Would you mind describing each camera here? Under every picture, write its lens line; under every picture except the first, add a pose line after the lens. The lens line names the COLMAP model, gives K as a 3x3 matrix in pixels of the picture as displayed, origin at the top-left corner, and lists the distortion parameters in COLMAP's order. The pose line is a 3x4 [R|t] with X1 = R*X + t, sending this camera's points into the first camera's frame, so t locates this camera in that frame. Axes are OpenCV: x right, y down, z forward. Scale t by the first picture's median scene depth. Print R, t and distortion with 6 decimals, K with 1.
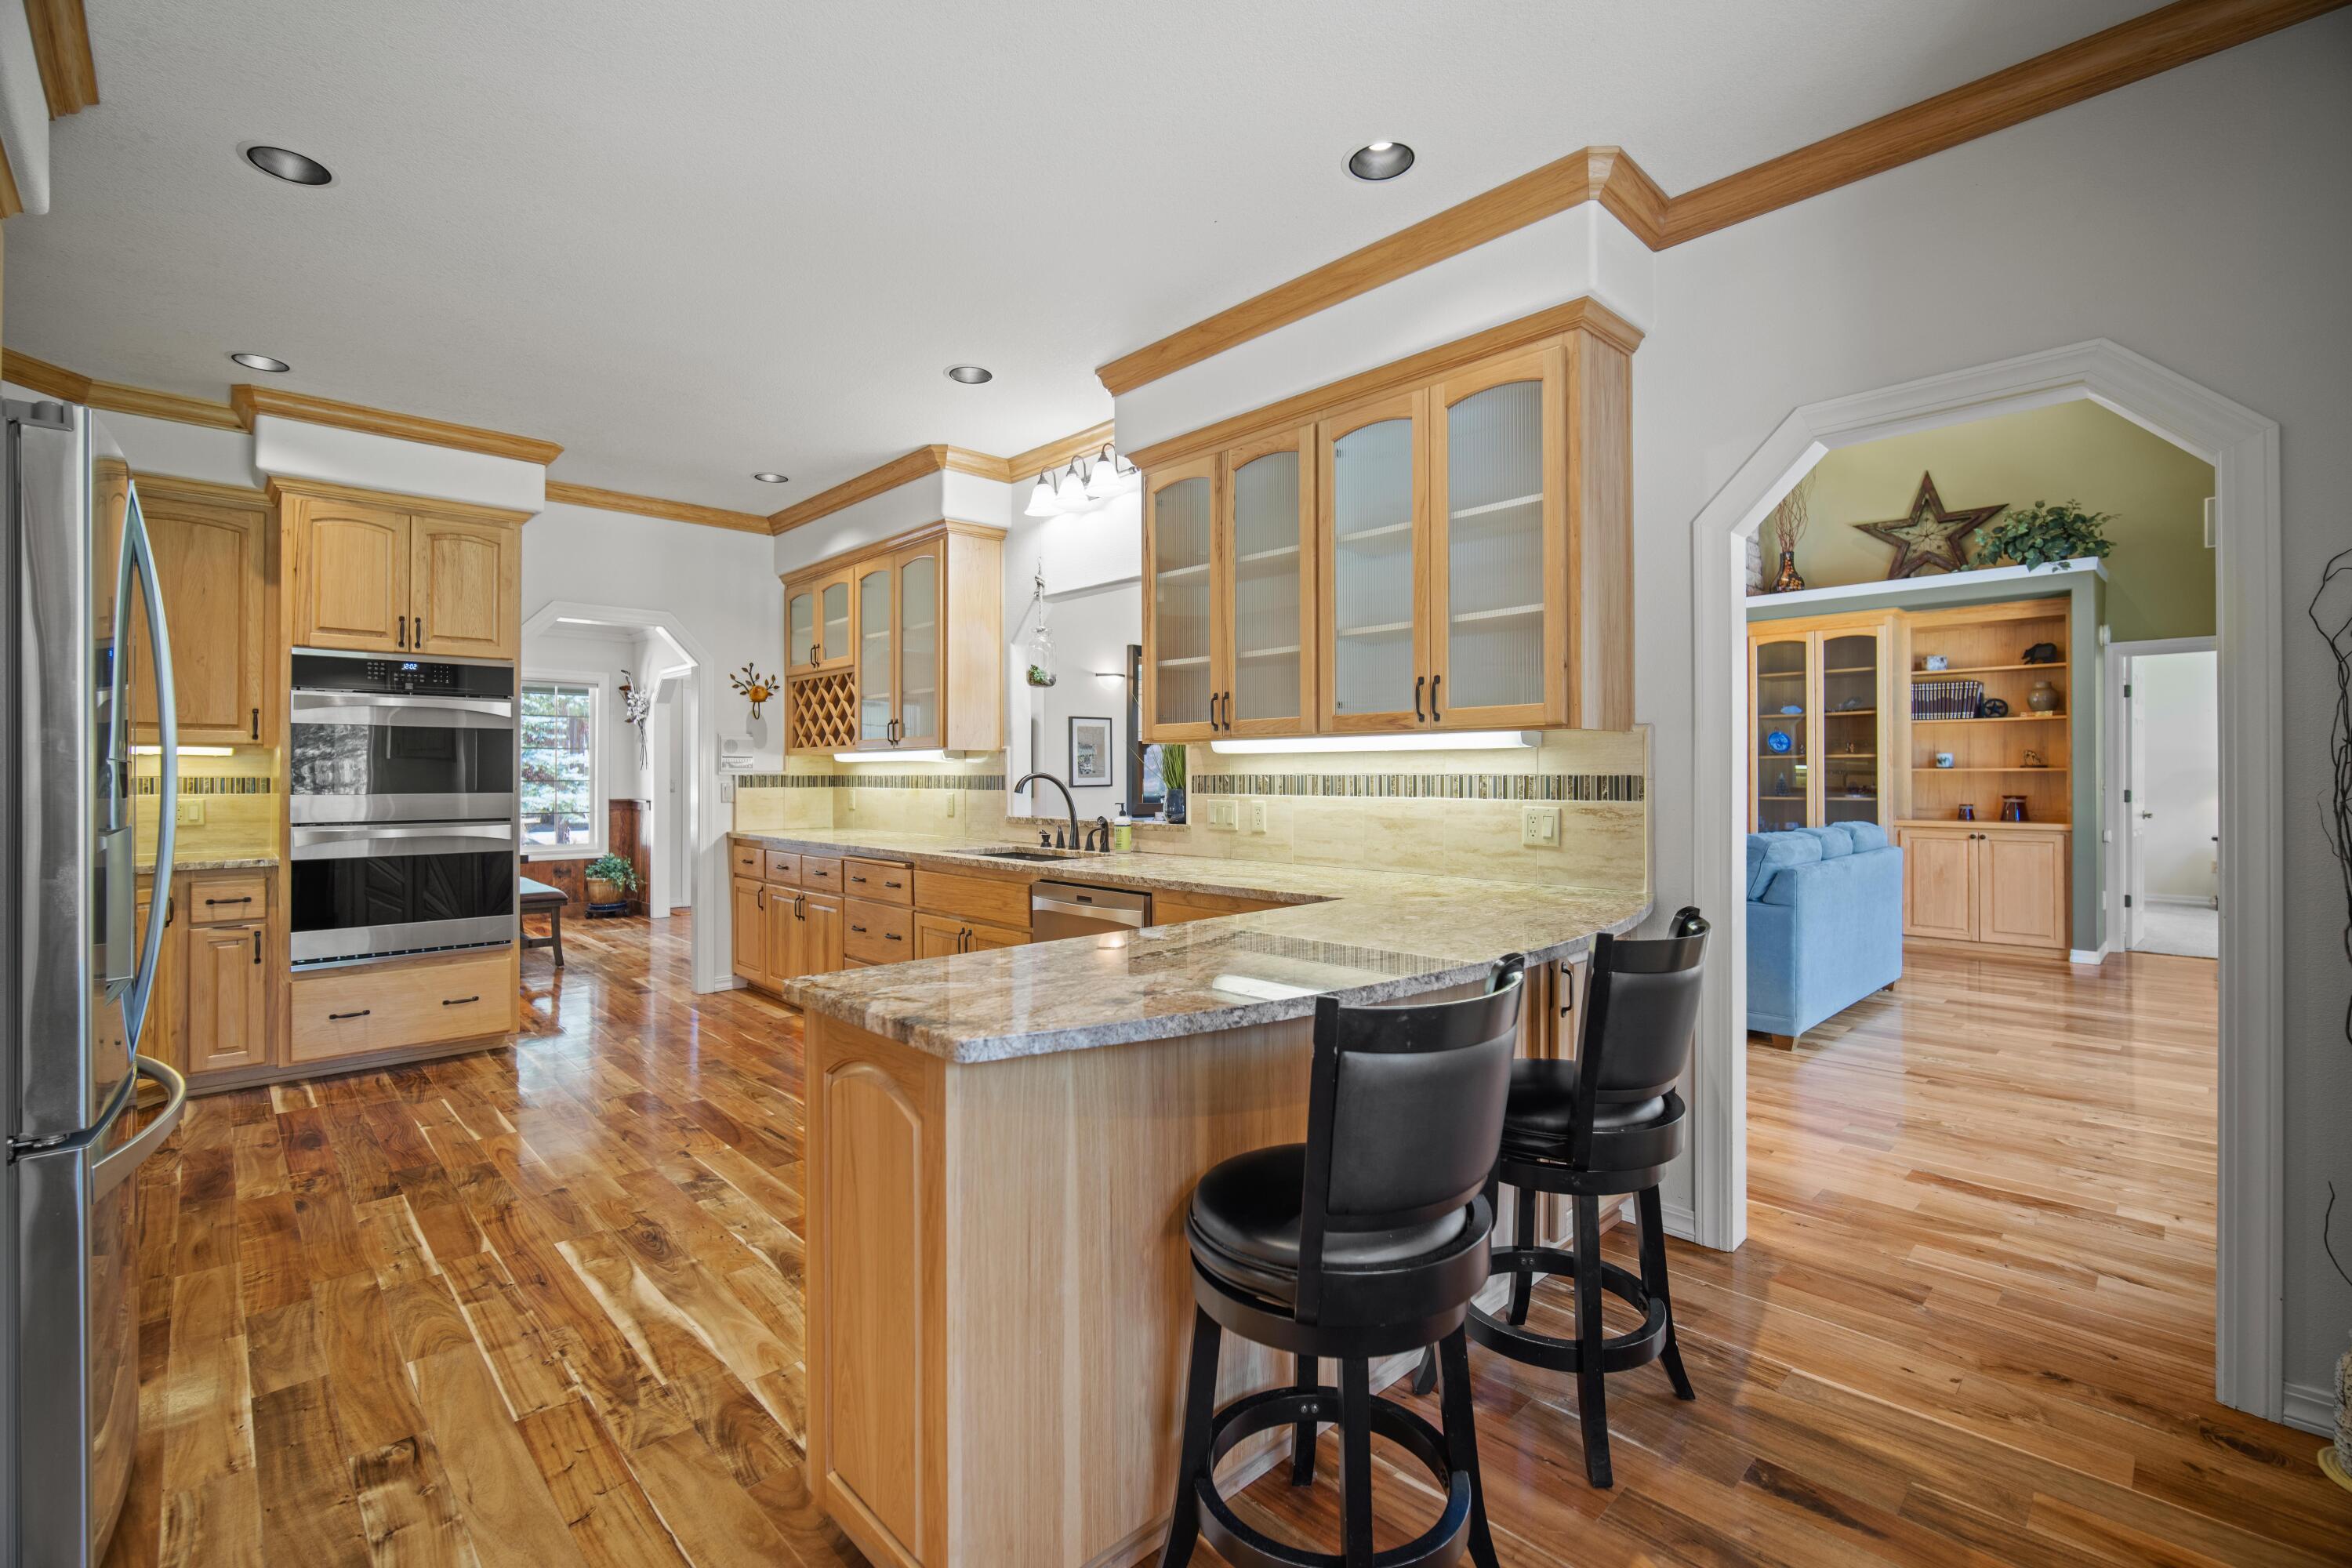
lens RADIAL K [[1034.3, 0, 1174.9], [0, 1034.3, 776.9], [0, 0, 1]] dist [-0.012522, 0.005516]
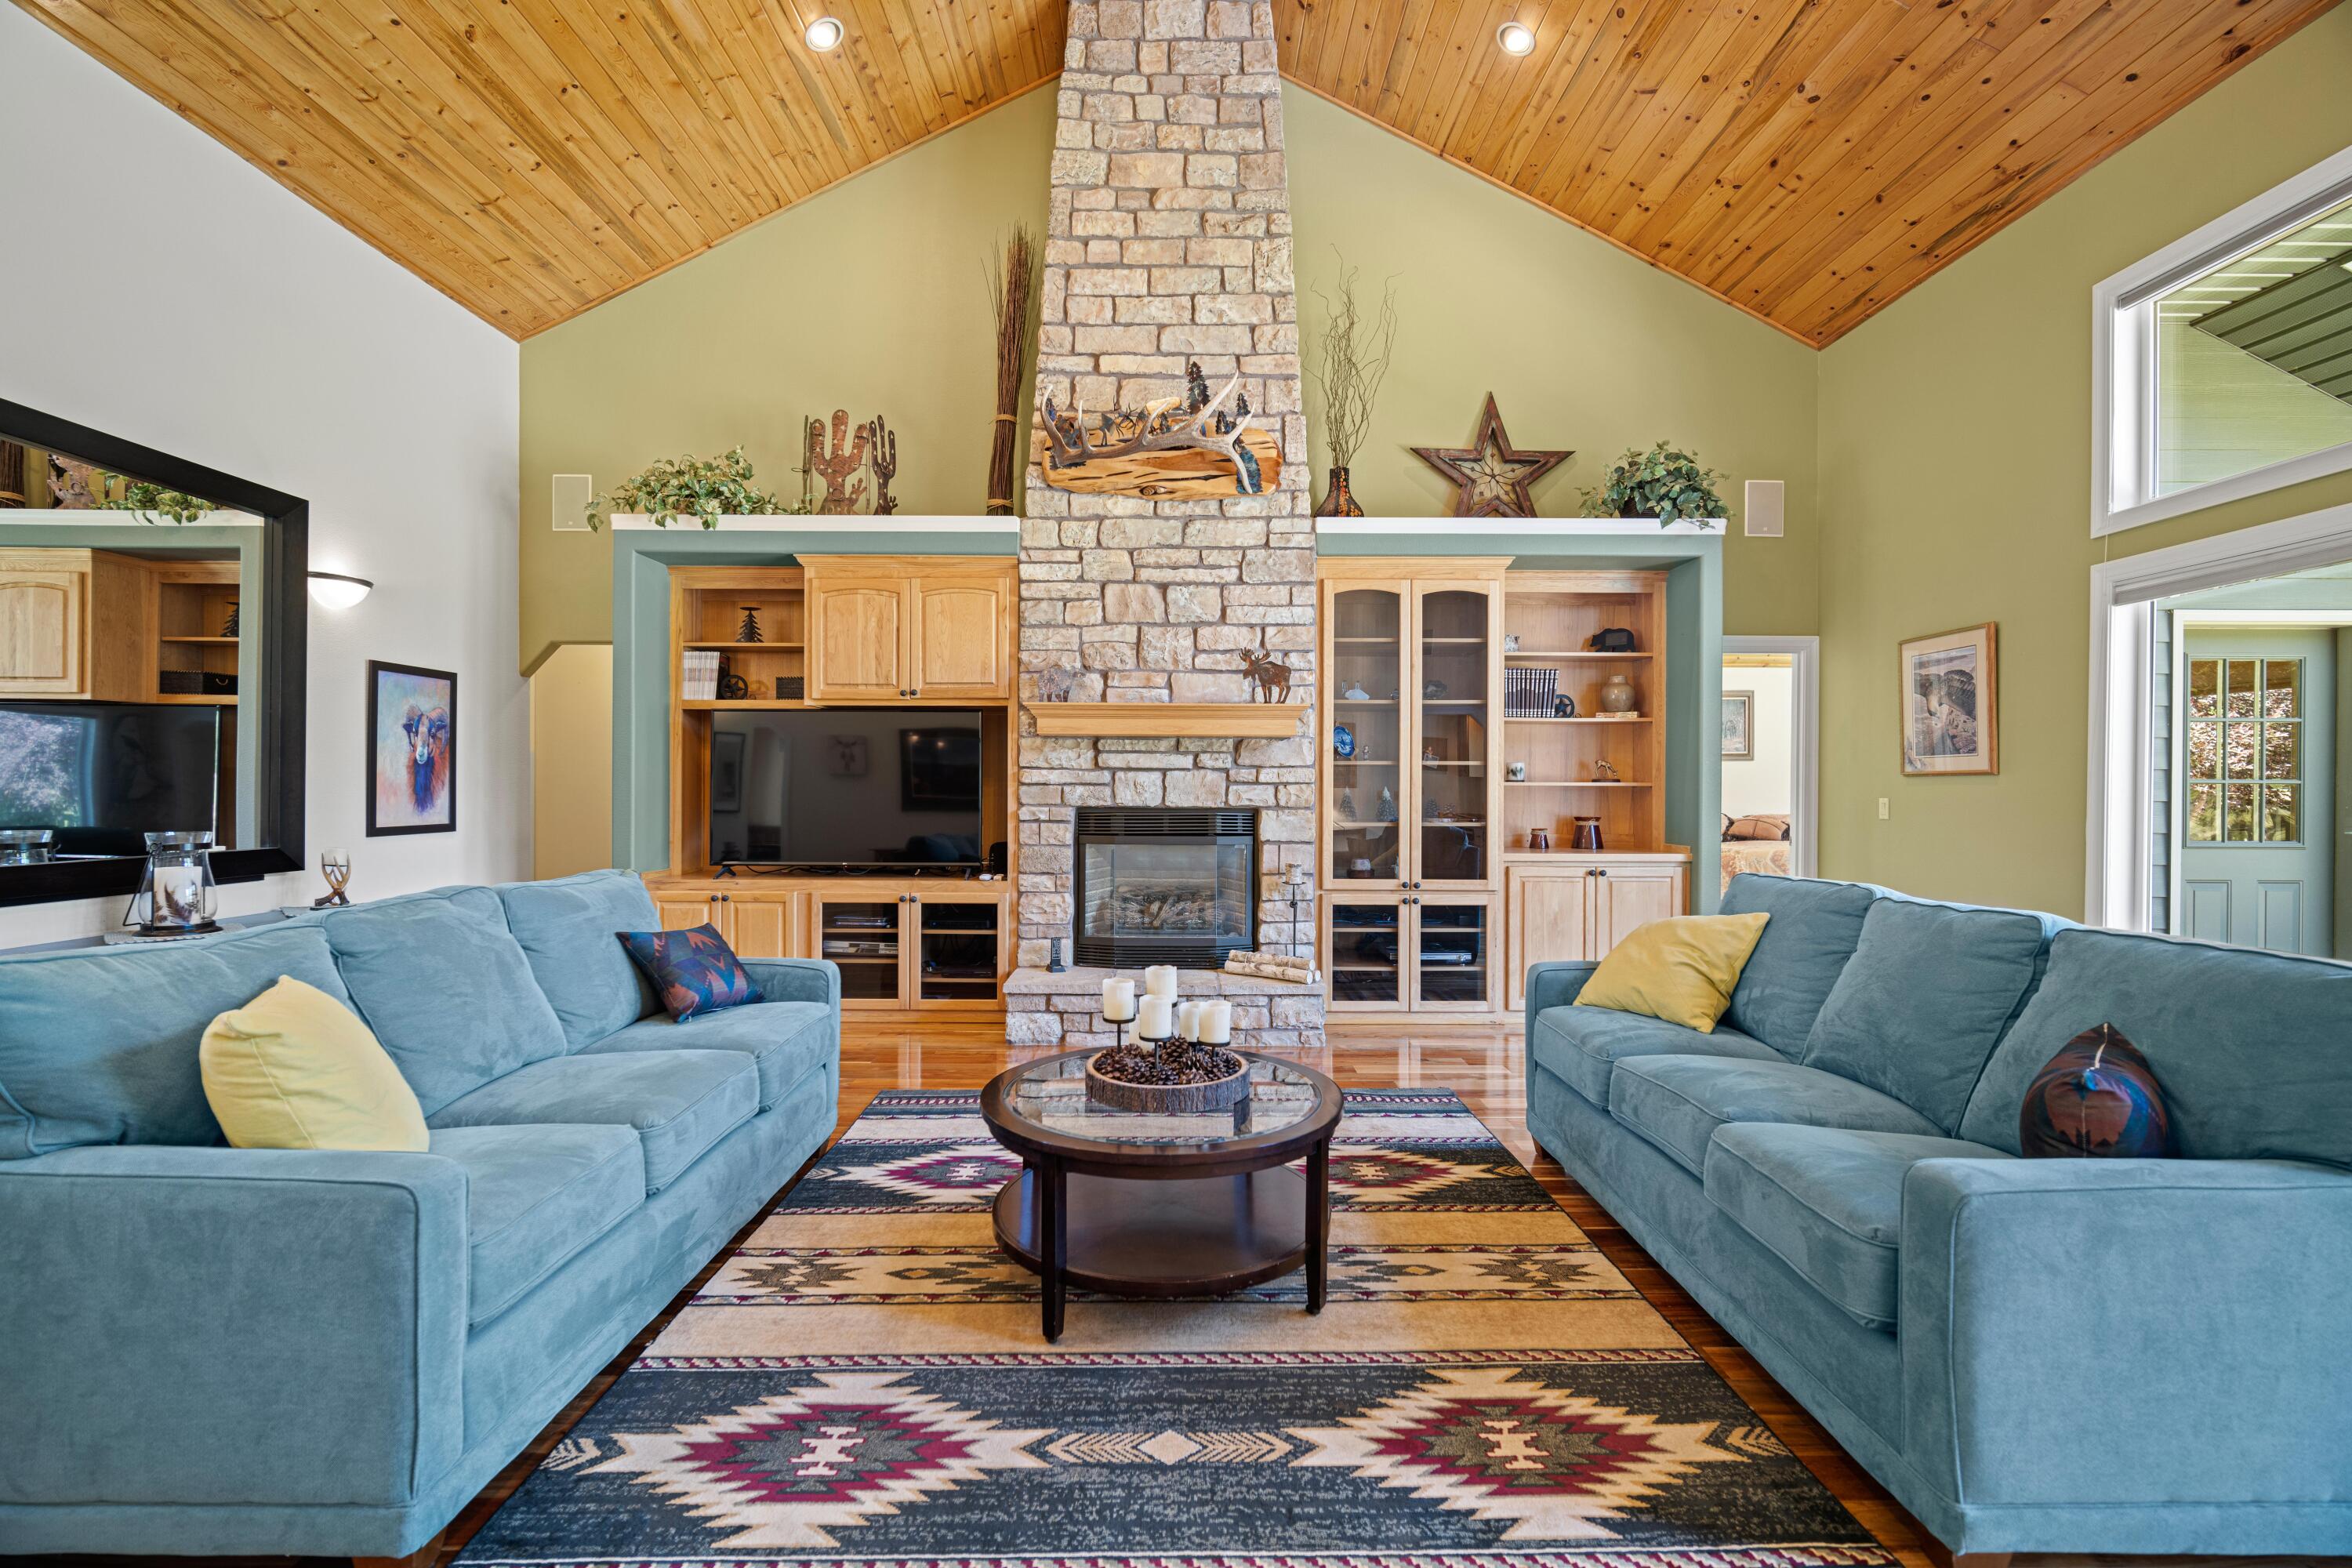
lens RADIAL K [[1034.3, 0, 1163.6], [0, 1034.3, 793.0], [0, 0, 1]] dist [-0.012522, 0.005516]
pose [[0.686070, -0.000196, 0.727535, 0.009599], [-0.003178, 0.999990, 0.003266, -0.001840], [-0.727528, -0.004552, 0.686062, 0.701057]]
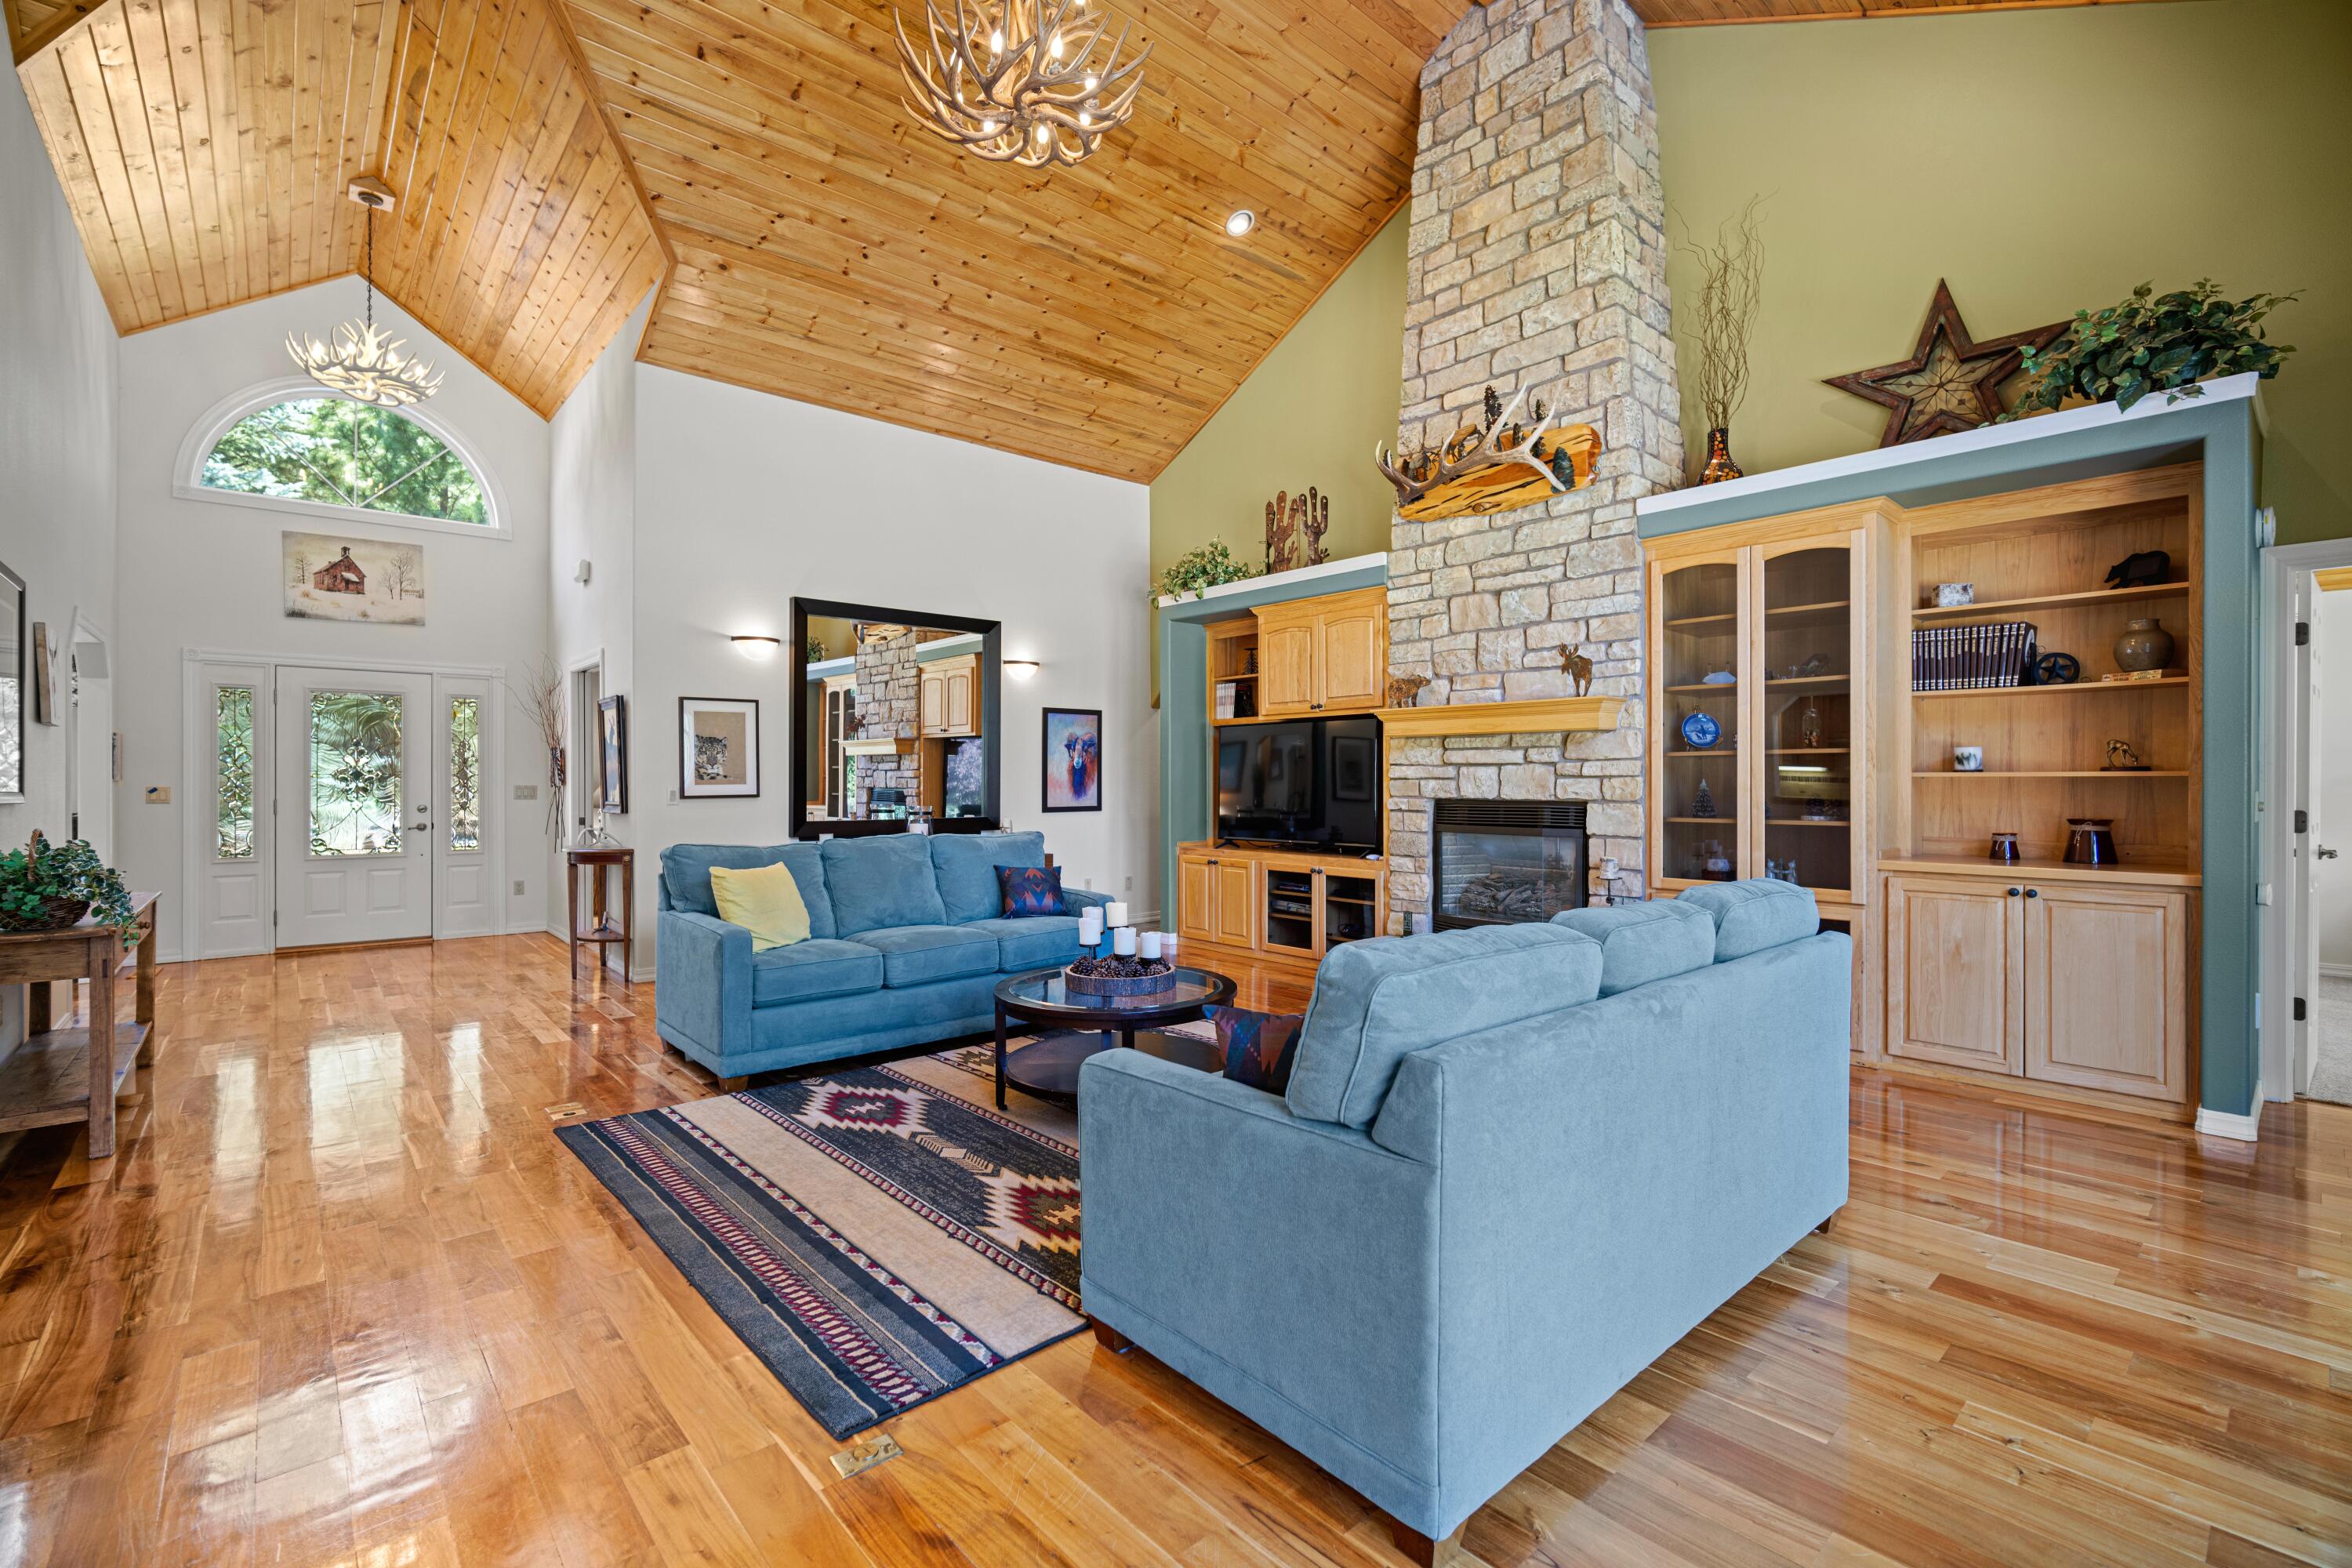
lens RADIAL K [[1034.3, 0, 1173.0], [0, 1034.3, 789.3], [0, 0, 1]] dist [-0.012522, 0.005516]
pose [[0.999217, 0.002111, -0.039518, 0.329548], [-0.001909, 0.999985, 0.005140, -0.000724], [0.039528, -0.005060, 0.999206, 0.409239]]
